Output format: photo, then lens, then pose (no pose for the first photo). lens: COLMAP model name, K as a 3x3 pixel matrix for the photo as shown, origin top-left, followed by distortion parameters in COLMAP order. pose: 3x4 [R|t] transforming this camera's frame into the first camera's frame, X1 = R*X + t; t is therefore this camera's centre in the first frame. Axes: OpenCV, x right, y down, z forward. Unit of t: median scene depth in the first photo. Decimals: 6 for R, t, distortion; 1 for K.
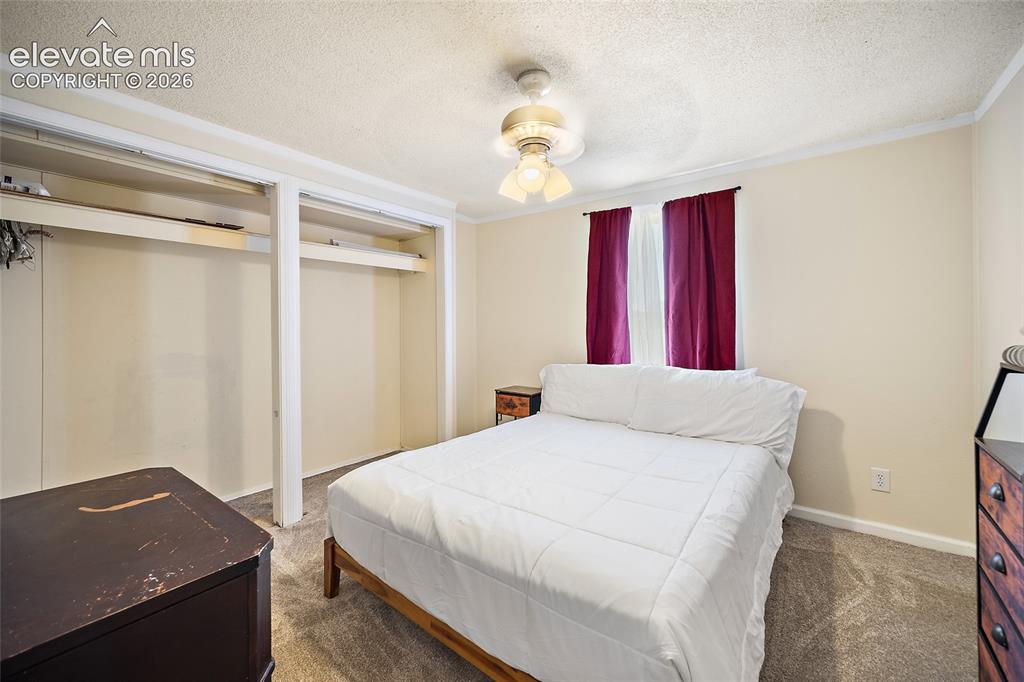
lens RADIAL K [[418.3, 0, 513.1], [0, 418.3, 328.7], [0, 0, 1]] dist [-0.001263, 0.000011]
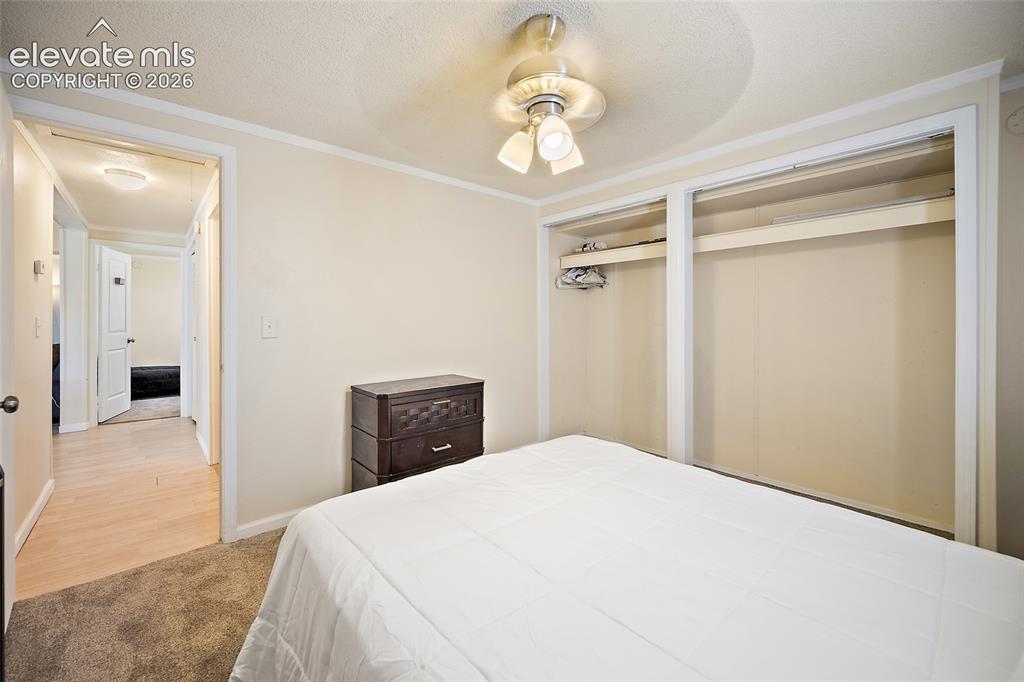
lens RADIAL K [[411.6, 0, 511.6], [0, 411.6, 321.1], [0, 0, 1]] dist [-0.001060, -0.000170]
pose [[-0.194557, 0.004843, -0.980879, 0.600124], [-0.007075, 0.999955, 0.006340, -0.002353], [0.980866, 0.008173, -0.194514, 0.756258]]
